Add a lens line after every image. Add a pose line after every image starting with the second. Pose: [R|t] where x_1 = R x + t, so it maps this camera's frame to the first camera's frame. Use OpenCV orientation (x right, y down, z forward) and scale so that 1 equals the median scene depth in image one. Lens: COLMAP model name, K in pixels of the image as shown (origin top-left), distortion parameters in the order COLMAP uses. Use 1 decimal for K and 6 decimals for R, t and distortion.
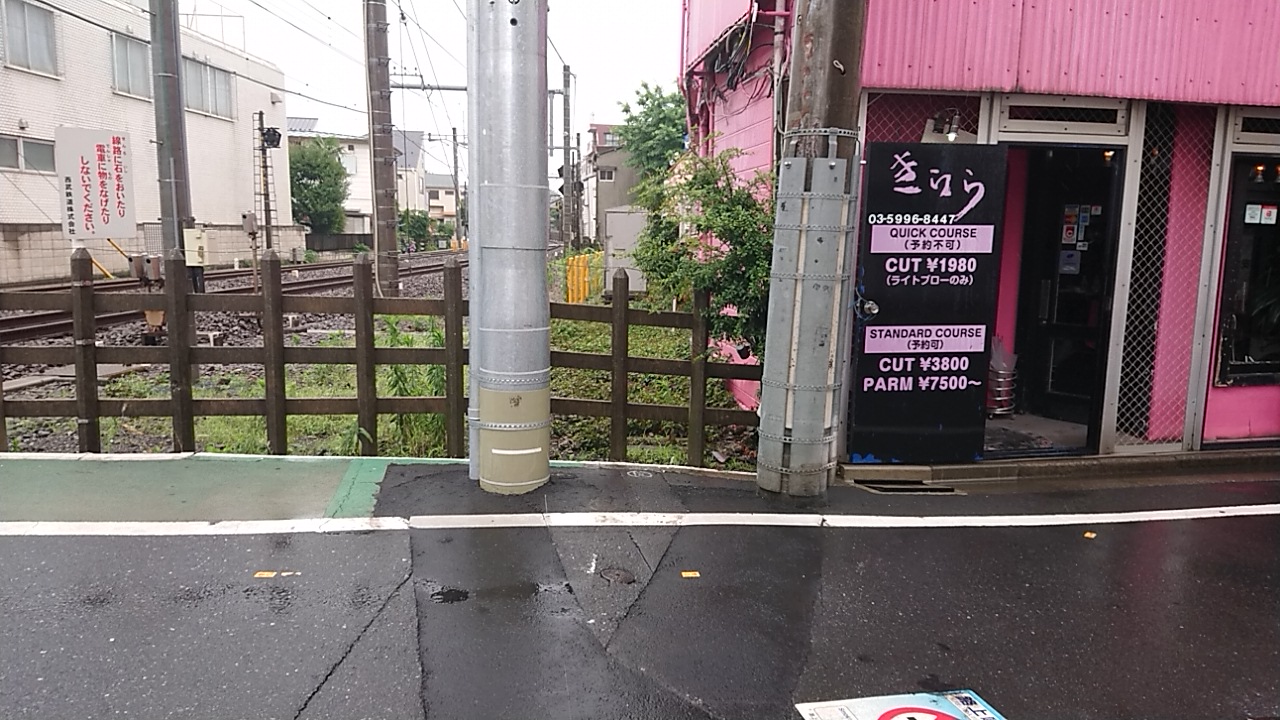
lens RADIAL K [[868.0, 0, 640.0], [0, 868.0, 360.0], [0, 0, 1]] dist [0.073969, -0.161880]
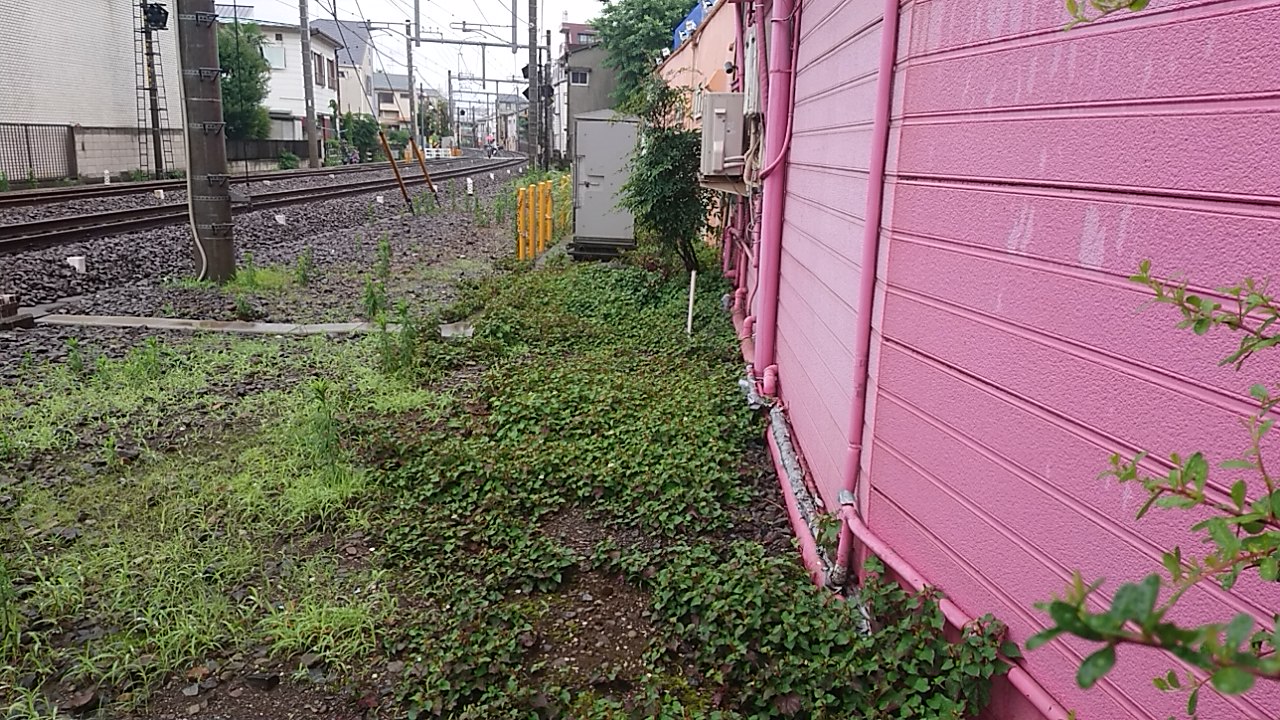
lens RADIAL K [[868.0, 0, 640.0], [0, 868.0, 360.0], [0, 0, 1]] dist [0.073969, -0.161880]
pose [[0.999269, 0.016906, 0.034302, -0.003781], [-0.020088, 0.995308, 0.094648, -0.018370], [-0.032541, -0.095268, 0.994920, 0.115937]]
